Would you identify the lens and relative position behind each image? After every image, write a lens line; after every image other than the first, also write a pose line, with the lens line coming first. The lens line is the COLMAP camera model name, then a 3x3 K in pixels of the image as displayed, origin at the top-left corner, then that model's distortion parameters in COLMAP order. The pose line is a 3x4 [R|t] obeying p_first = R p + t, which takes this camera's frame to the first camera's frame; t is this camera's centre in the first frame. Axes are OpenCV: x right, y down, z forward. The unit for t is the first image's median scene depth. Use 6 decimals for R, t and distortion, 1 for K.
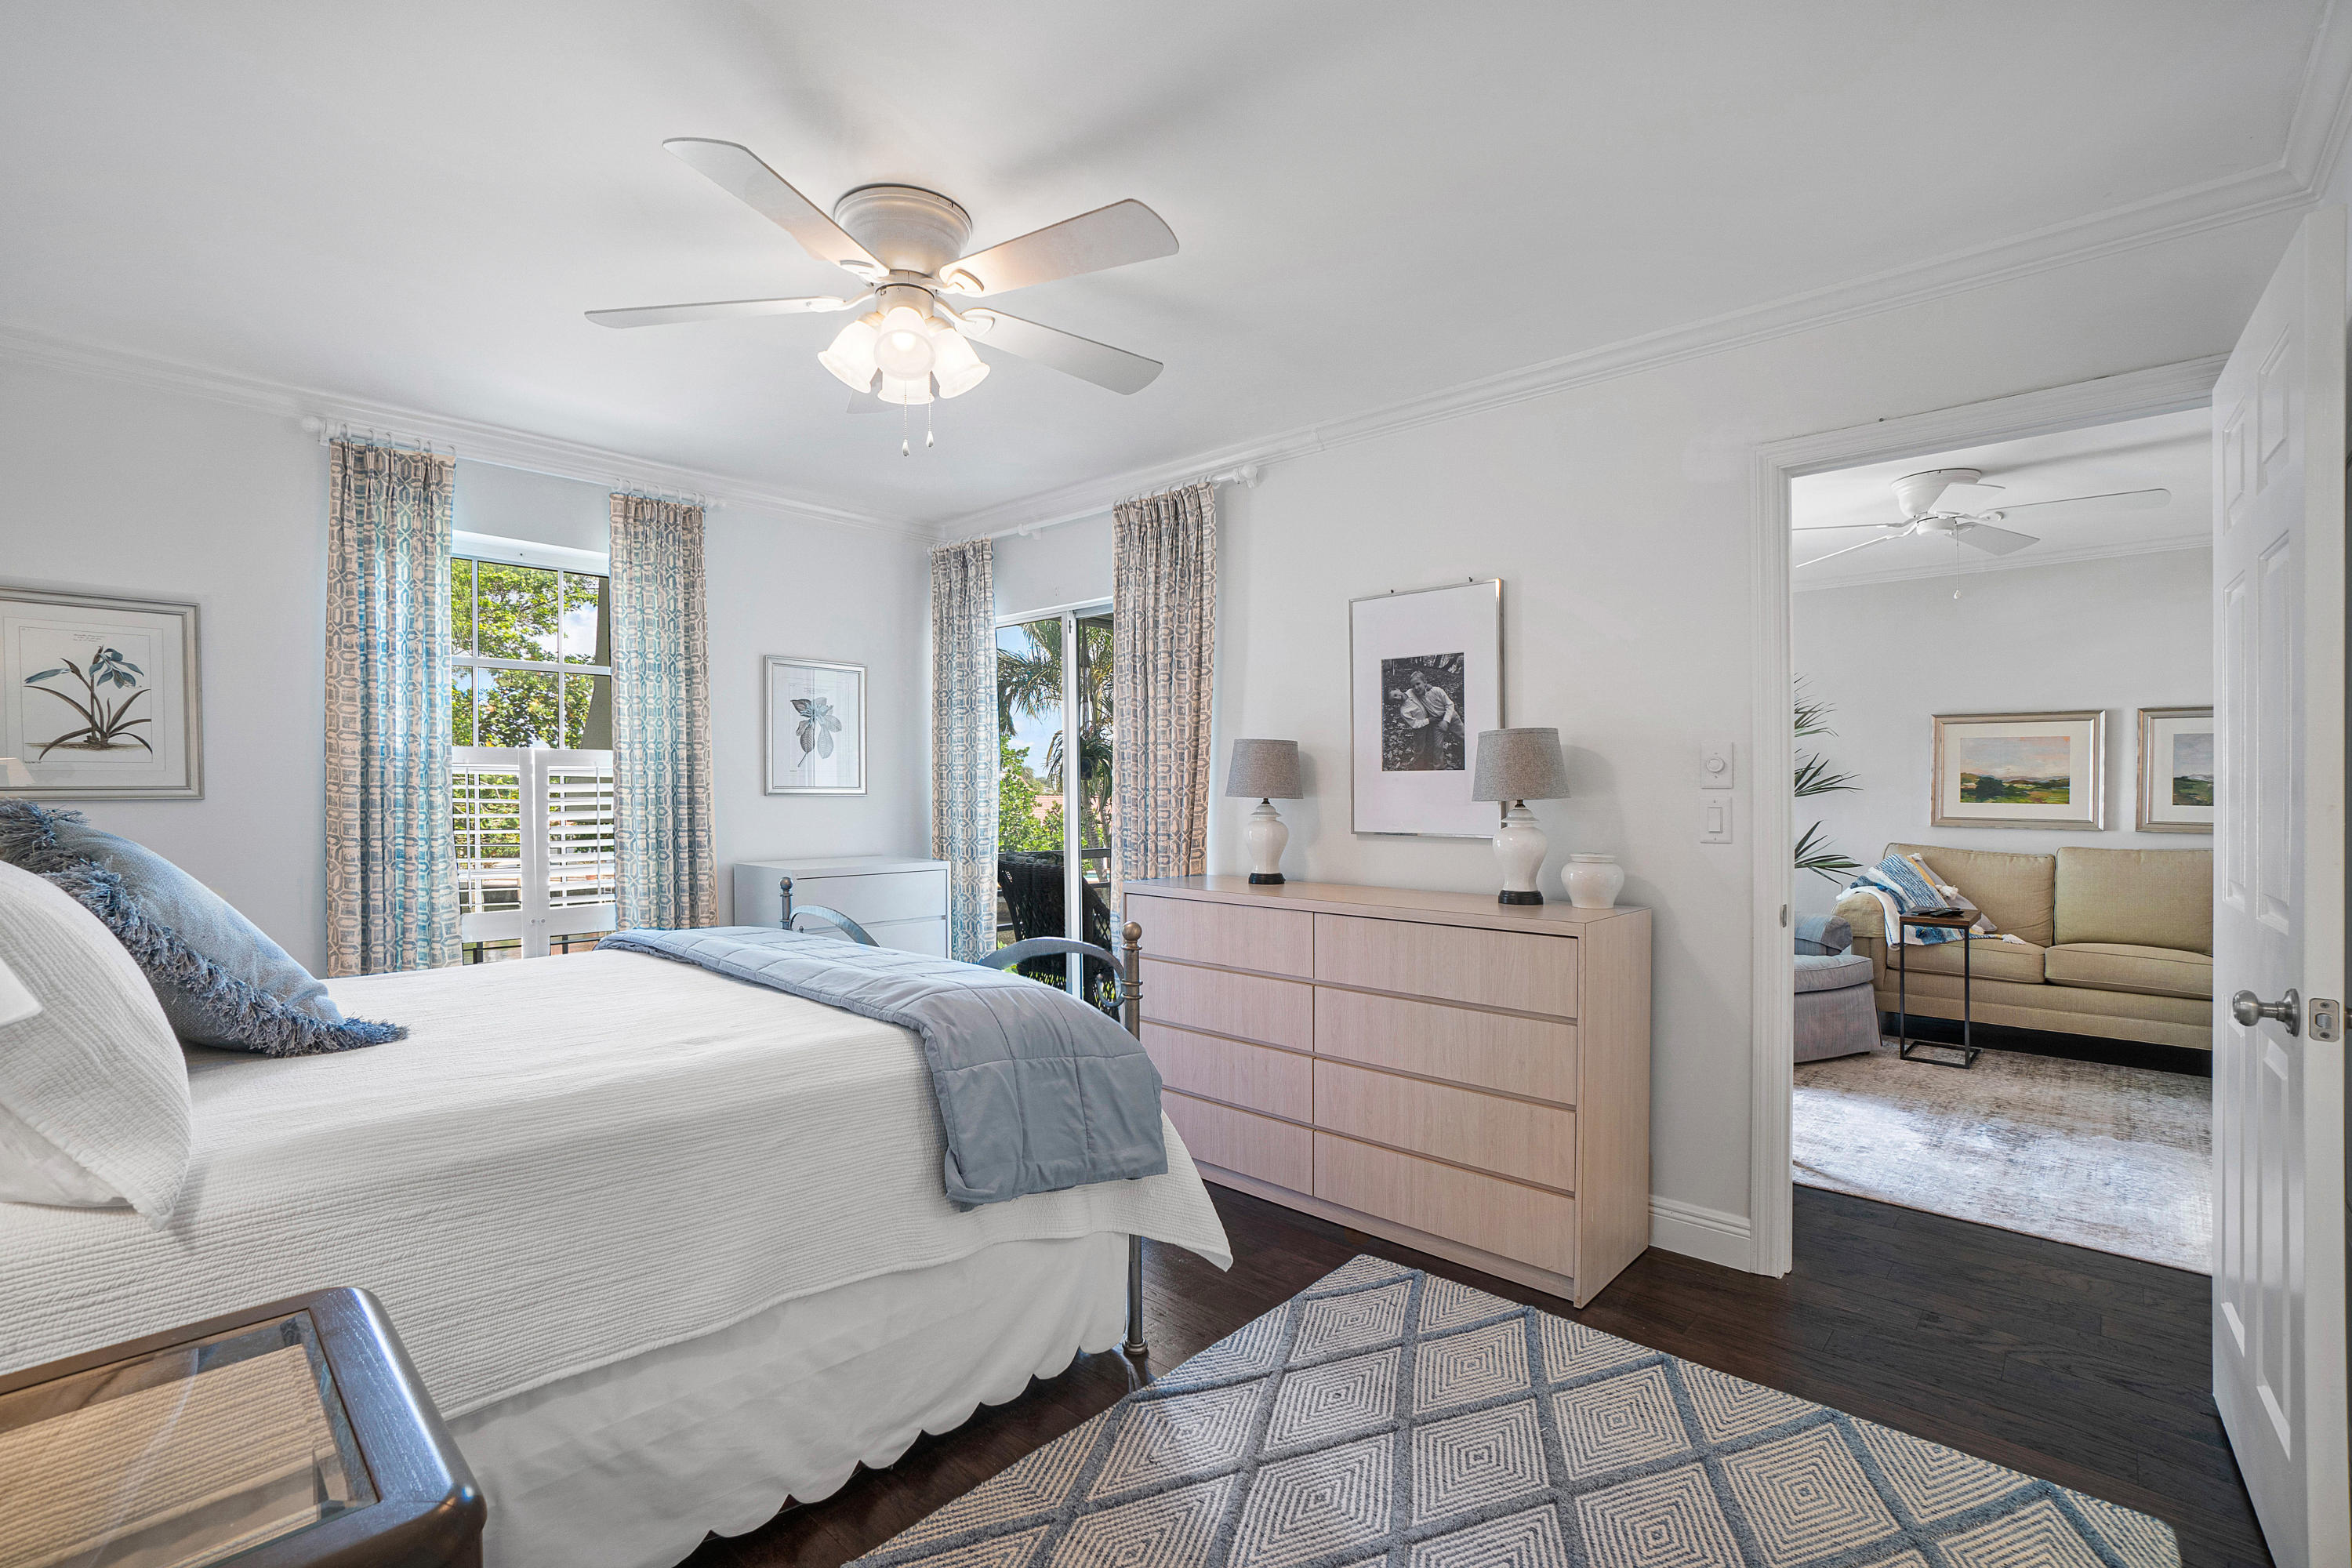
lens RADIAL K [[1023.2, 0, 1158.5], [0, 1023.2, 778.4], [0, 0, 1]] dist [-0.004876, 0.000653]
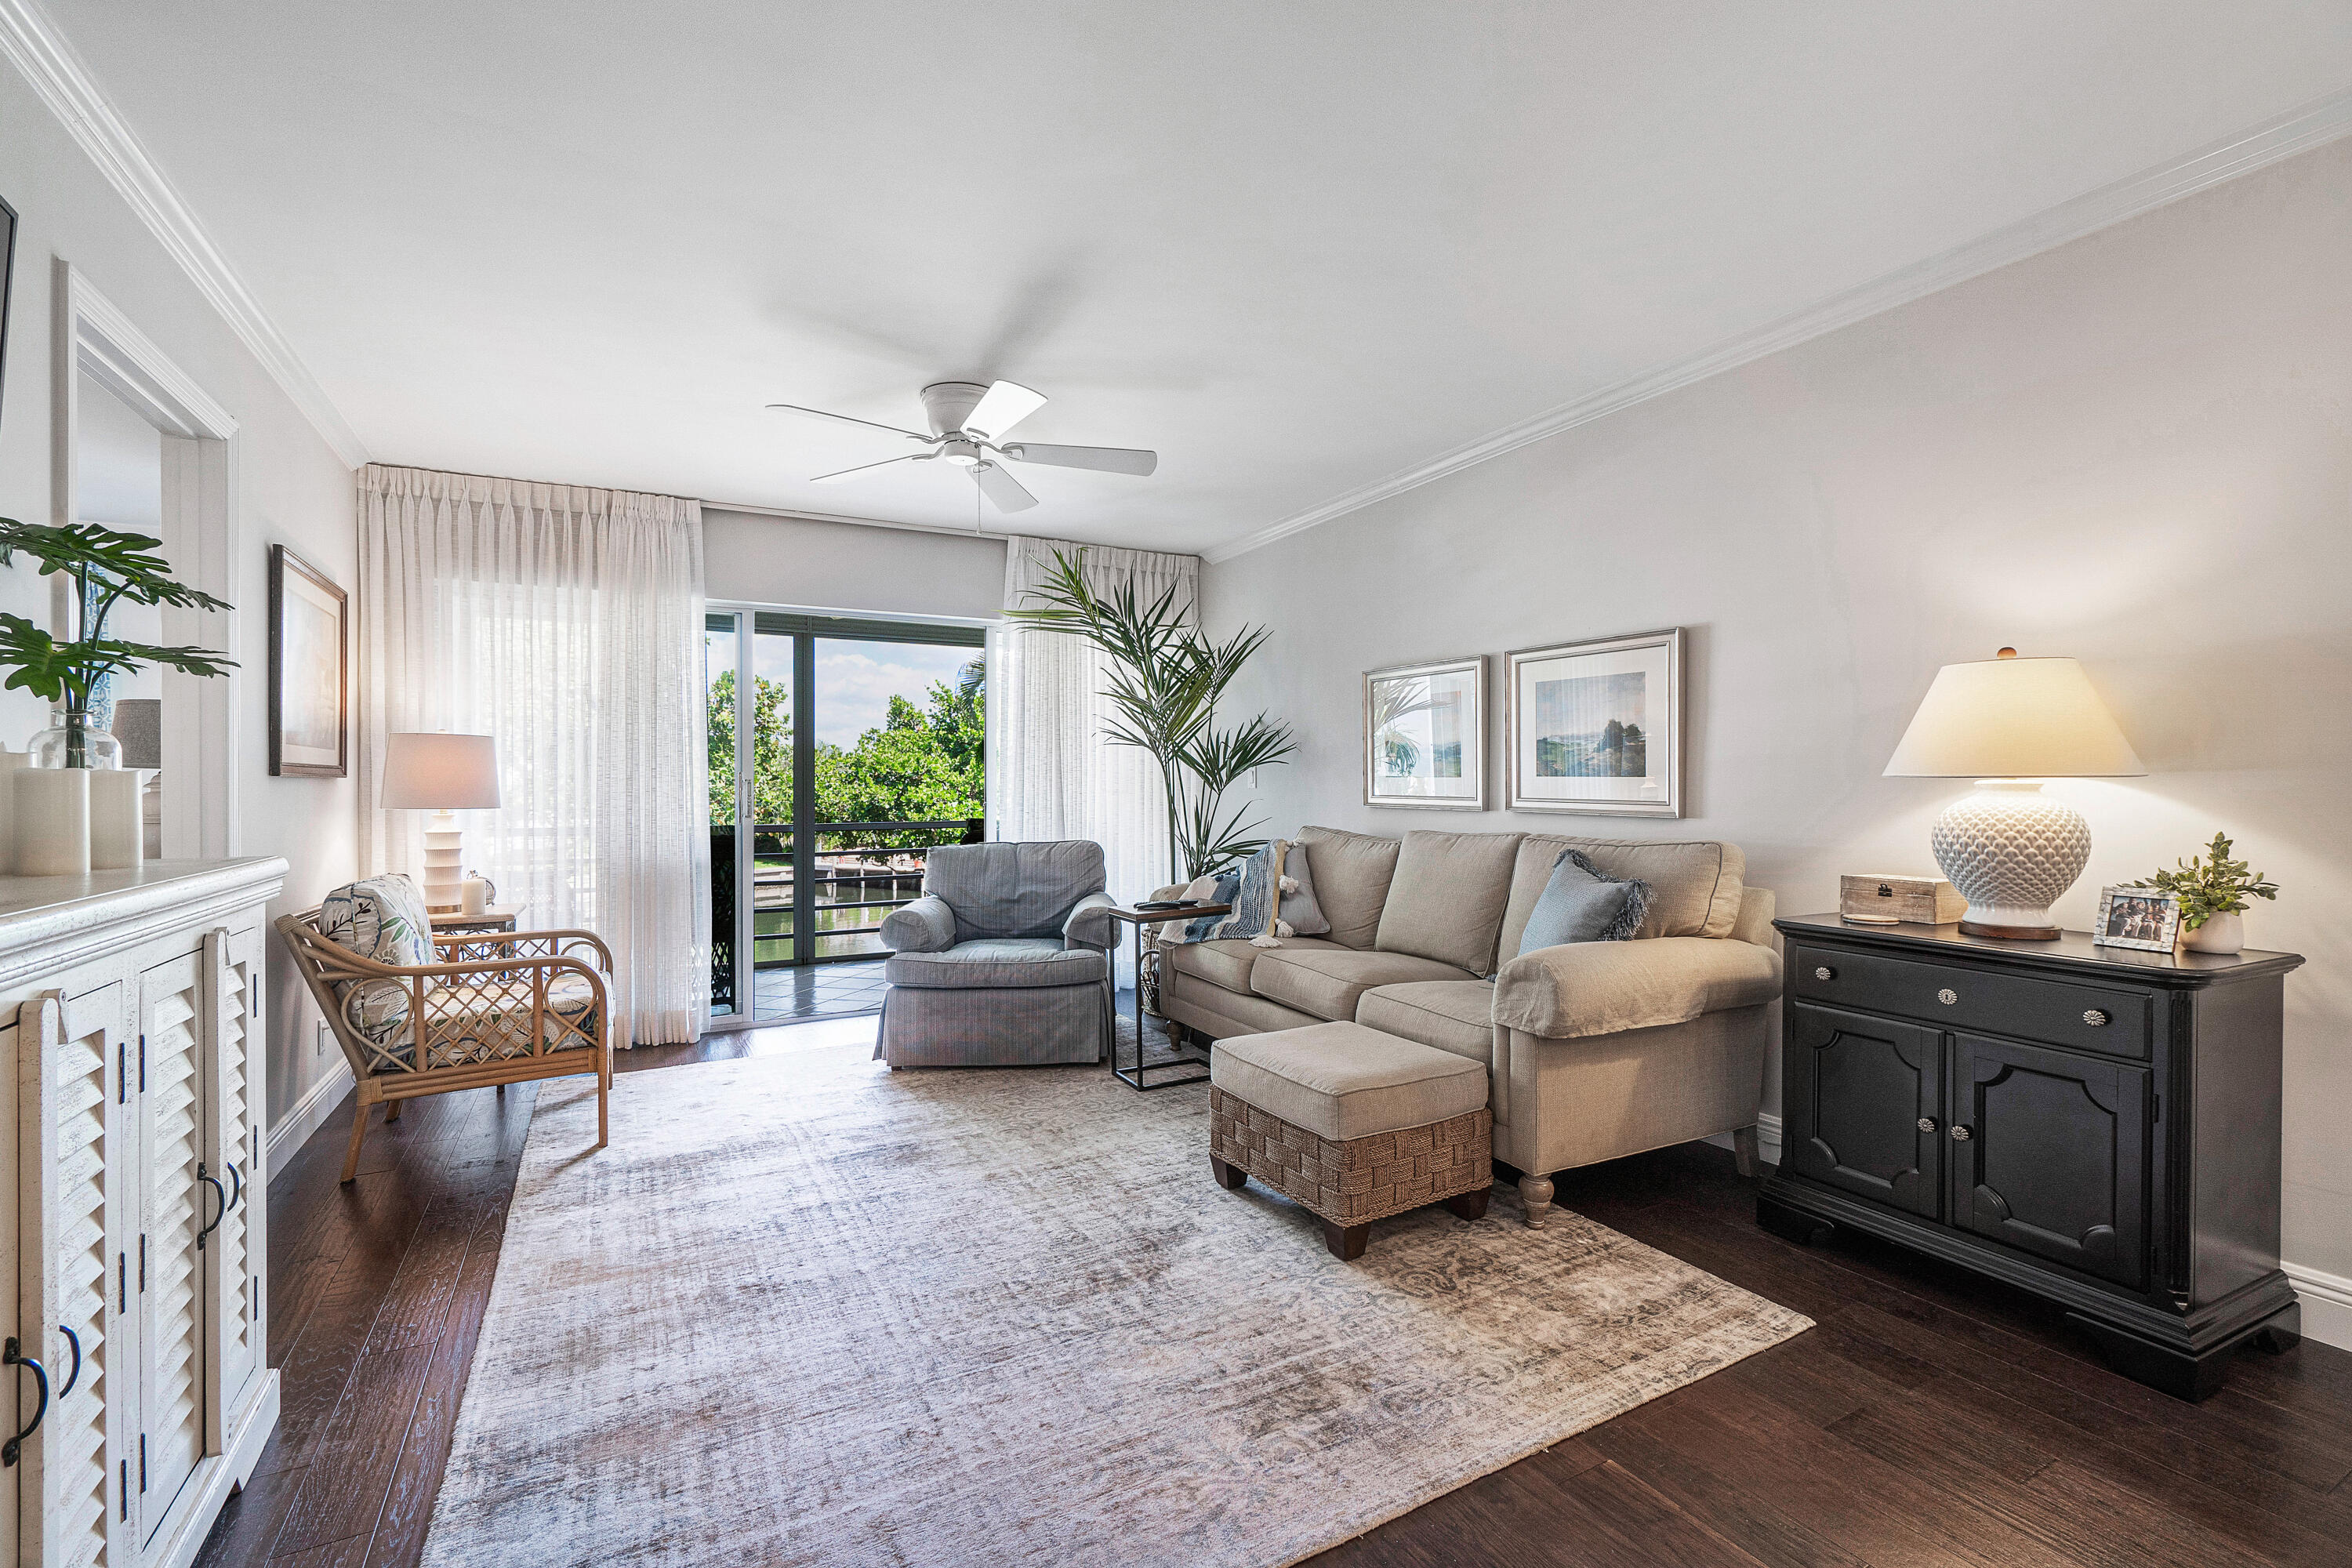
lens RADIAL K [[1023.2, 0, 1151.9], [0, 1023.2, 782.8], [0, 0, 1]] dist [-0.004876, 0.000653]
pose [[0.944117, -0.007152, -0.329534, 1.240430], [0.009861, 0.999930, 0.006549, 0.029494], [0.329464, -0.009433, 0.944121, 0.246465]]
